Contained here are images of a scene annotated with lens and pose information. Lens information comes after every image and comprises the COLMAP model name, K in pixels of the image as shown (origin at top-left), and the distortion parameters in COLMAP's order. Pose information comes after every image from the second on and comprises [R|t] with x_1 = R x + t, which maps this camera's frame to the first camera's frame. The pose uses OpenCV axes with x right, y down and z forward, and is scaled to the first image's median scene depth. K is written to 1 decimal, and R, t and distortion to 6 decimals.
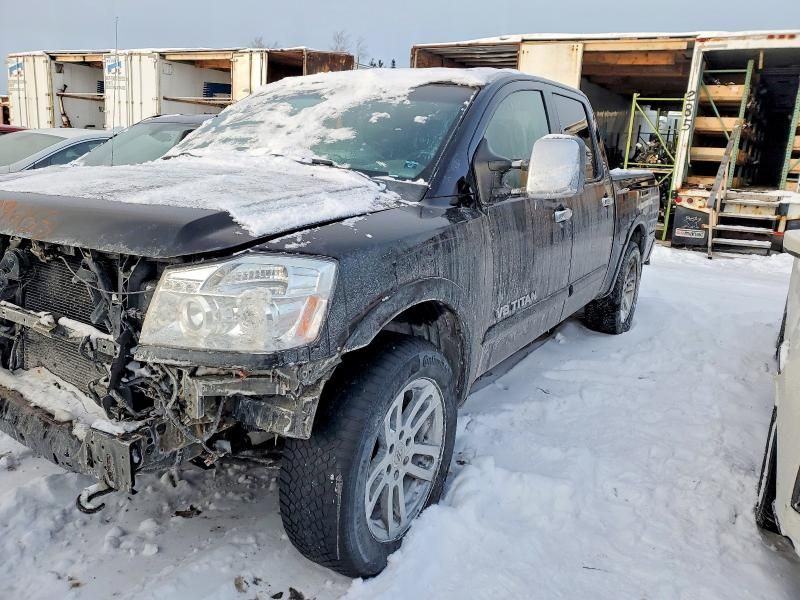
lens RADIAL K [[633.1, 0, 399.5], [0, 633.1, 299.9], [0, 0, 1]] dist [0.035808, -0.009563]
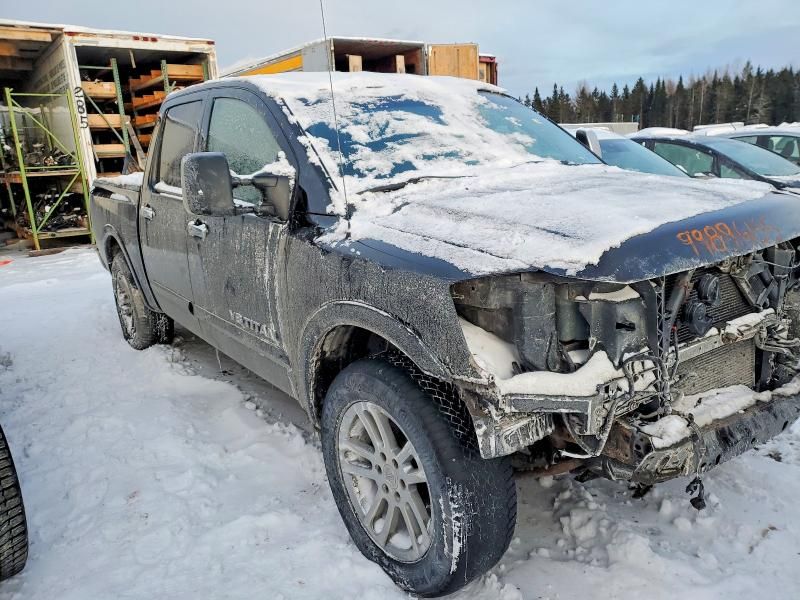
lens RADIAL K [[633.1, 0, 400.4], [0, 633.1, 299.7], [0, 0, 1]] dist [0.035808, -0.009563]
pose [[0.402683, -0.279369, 0.871665, -0.274676], [0.273464, 0.945512, 0.176705, -0.063790], [-0.873535, 0.167213, 0.457139, 0.194956]]
